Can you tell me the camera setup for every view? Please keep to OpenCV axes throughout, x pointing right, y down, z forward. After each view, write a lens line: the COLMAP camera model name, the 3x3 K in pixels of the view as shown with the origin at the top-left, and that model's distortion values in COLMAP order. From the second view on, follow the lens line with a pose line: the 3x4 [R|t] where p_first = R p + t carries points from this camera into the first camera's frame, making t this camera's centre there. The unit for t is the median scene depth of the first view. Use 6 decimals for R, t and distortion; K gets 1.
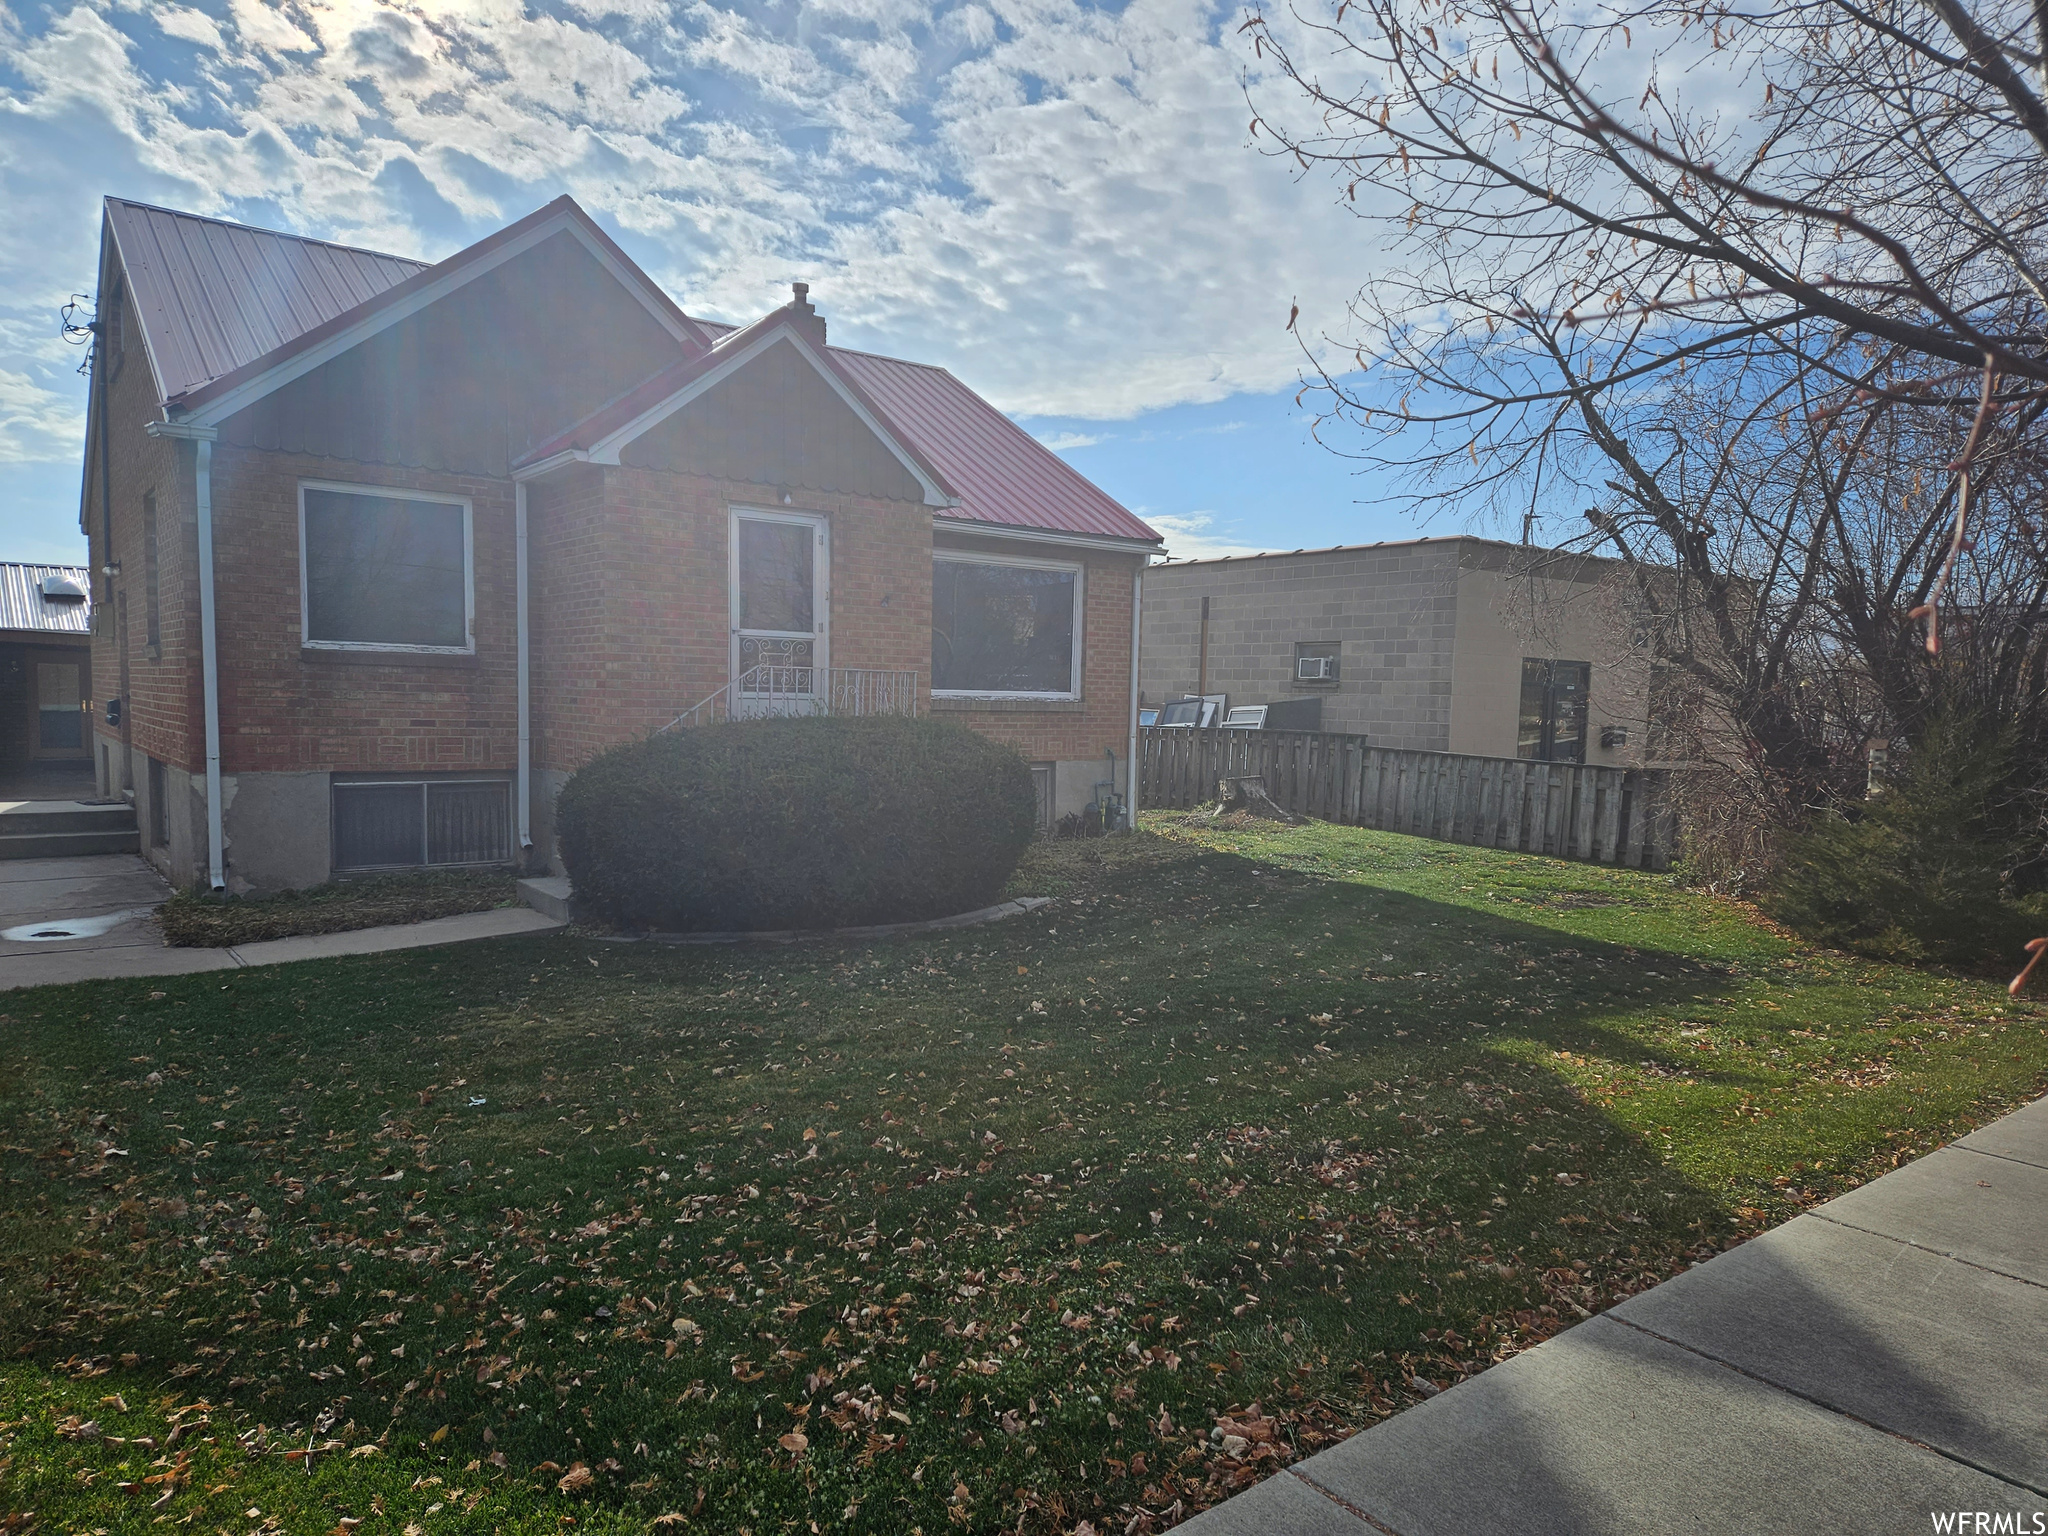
lens RADIAL K [[1320.5, 0, 1022.7], [0, 1320.5, 798.9], [0, 0, 1]] dist [0.091250, -0.080450]
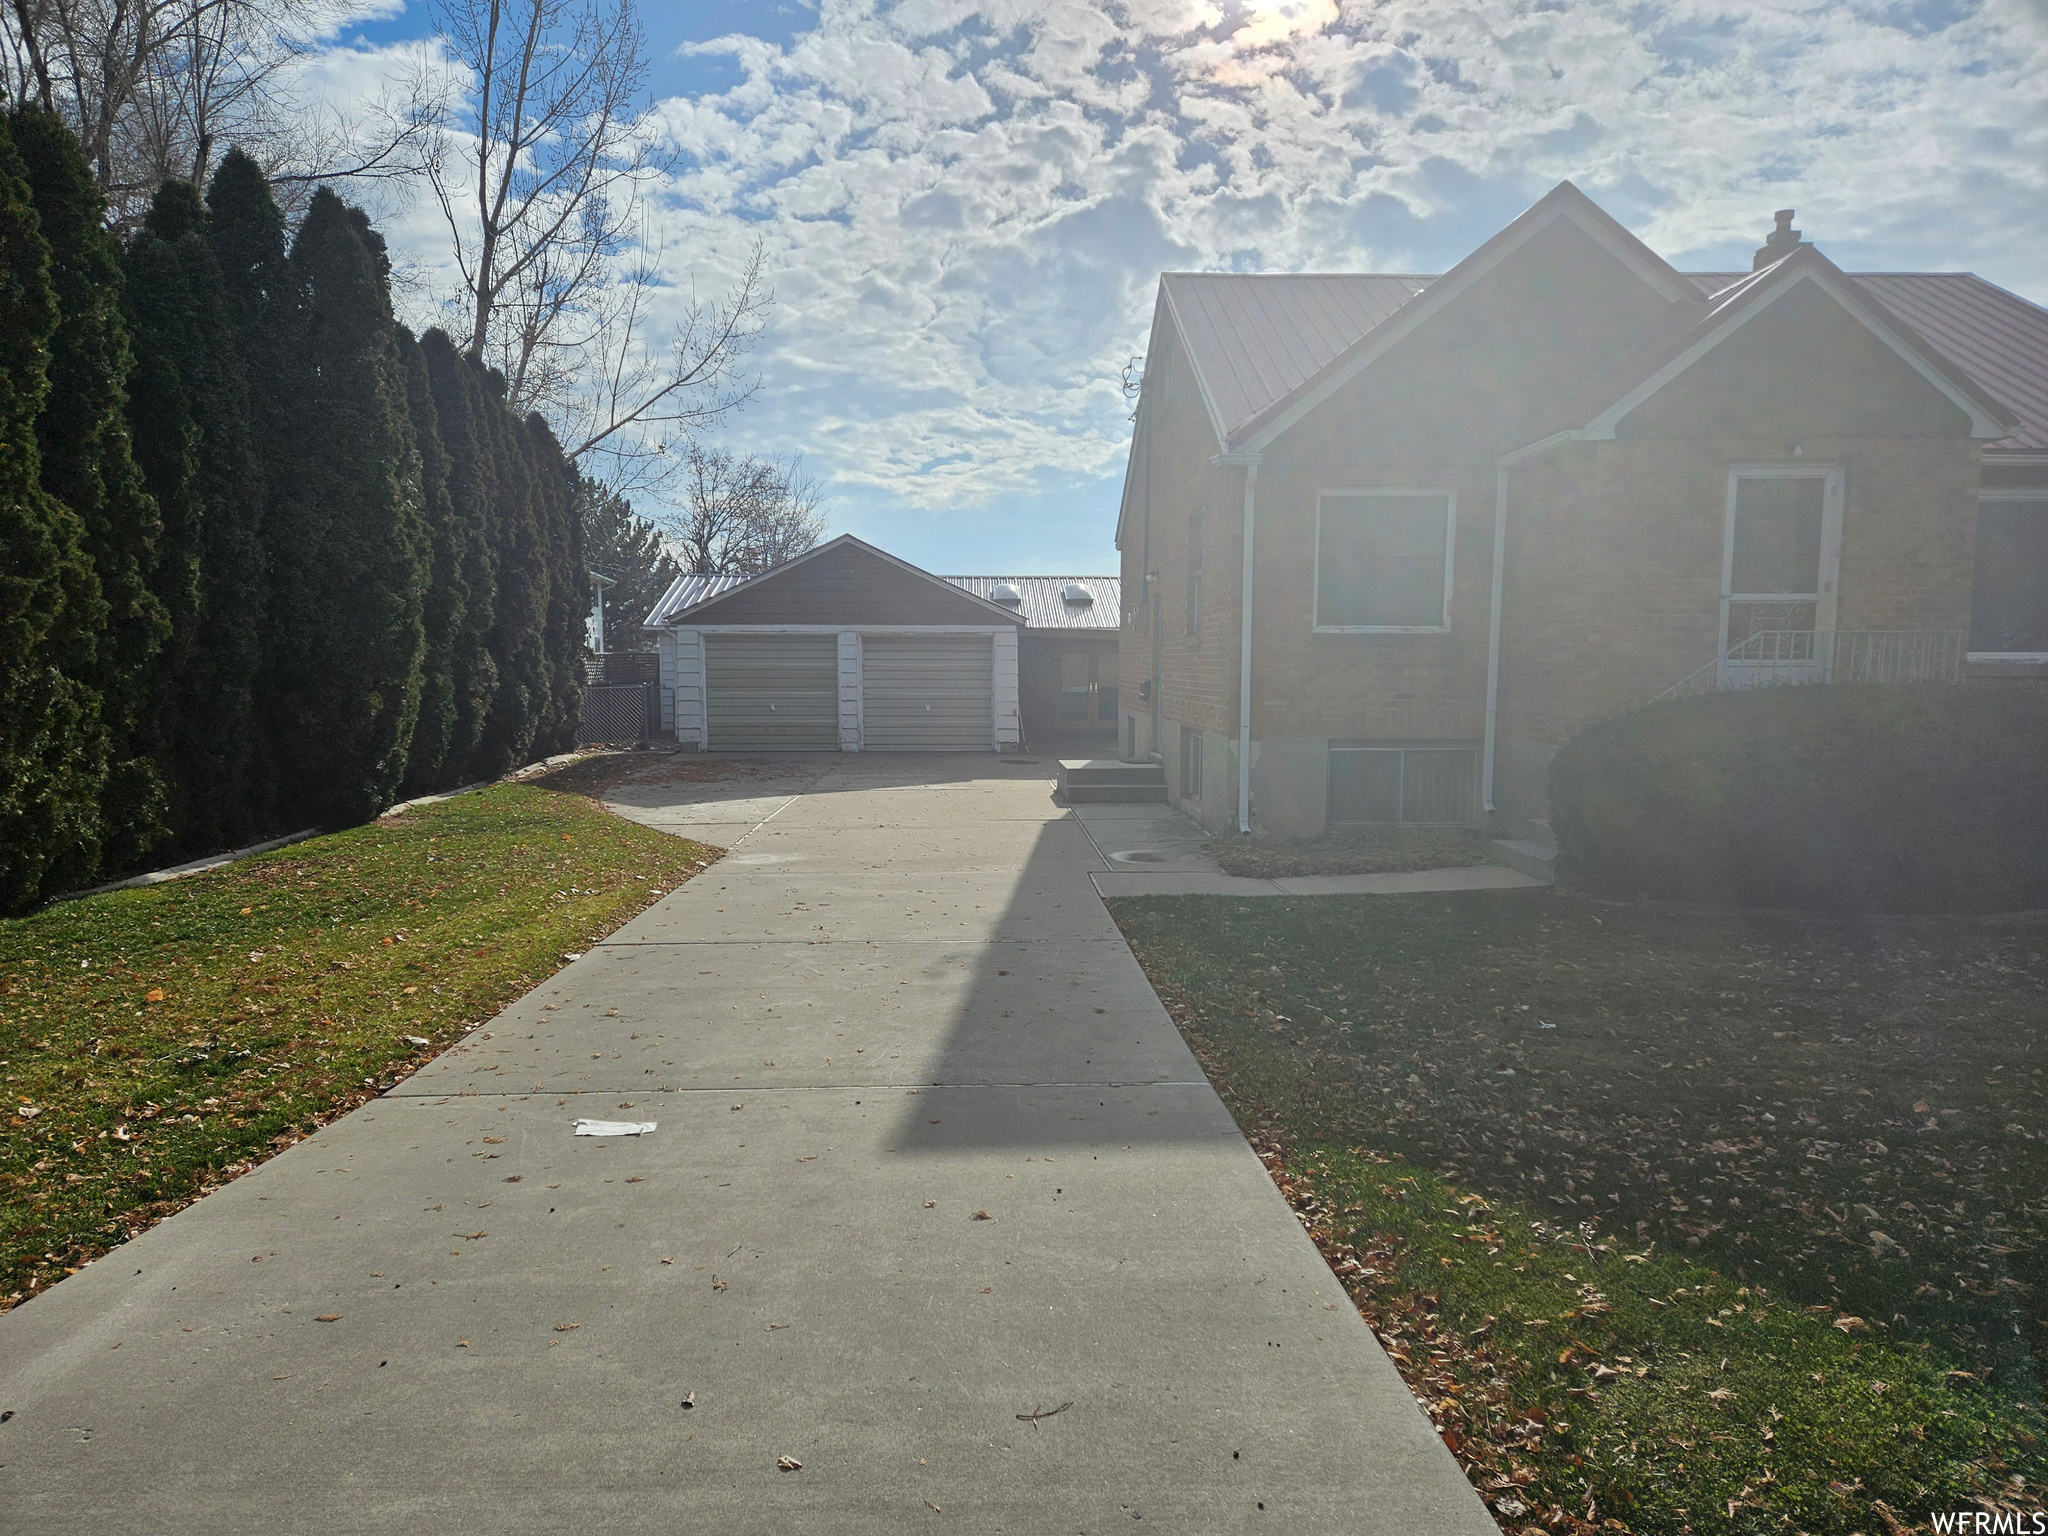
lens RADIAL K [[1320.5, 0, 1022.7], [0, 1320.5, 798.9], [0, 0, 1]] dist [0.091250, -0.080450]
pose [[0.812674, 0.040551, -0.581306, -0.063615], [-0.030676, 0.999170, 0.026815, 0.009832], [0.581911, -0.003960, 0.813243, -0.094929]]
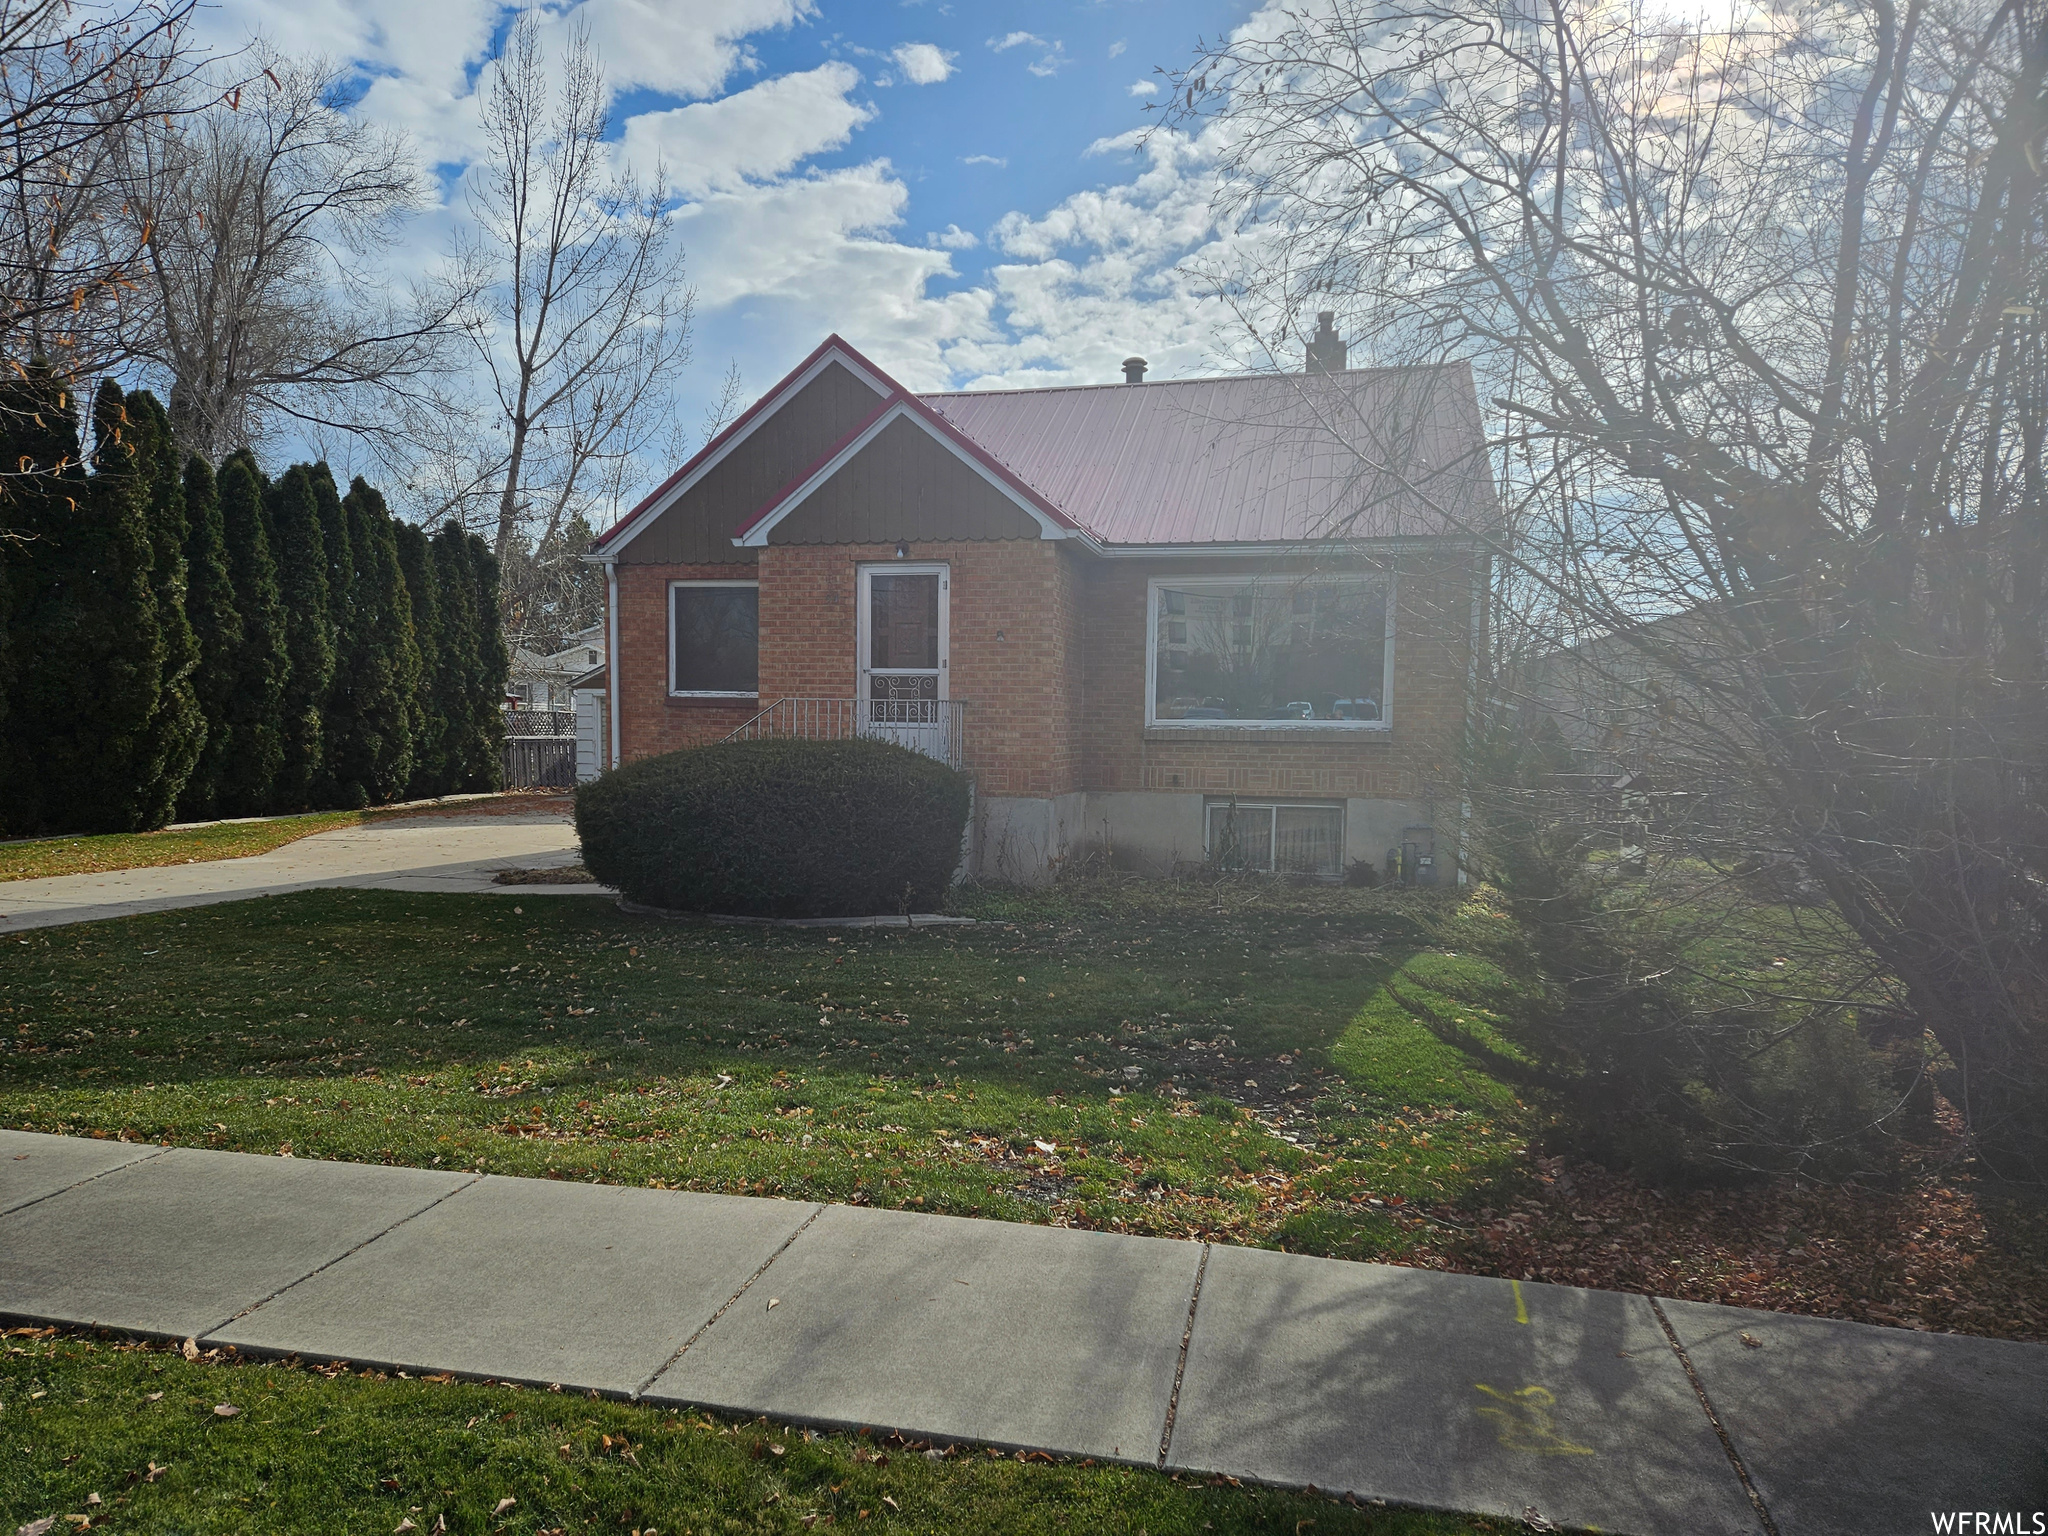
lens RADIAL K [[1320.5, 0, 1022.7], [0, 1320.5, 798.9], [0, 0, 1]] dist [0.091250, -0.080450]
pose [[0.638188, 0.030315, -0.769283, 0.856334], [-0.058876, 0.998220, -0.009506, -0.010882], [0.767626, 0.051359, 0.638837, 0.400628]]
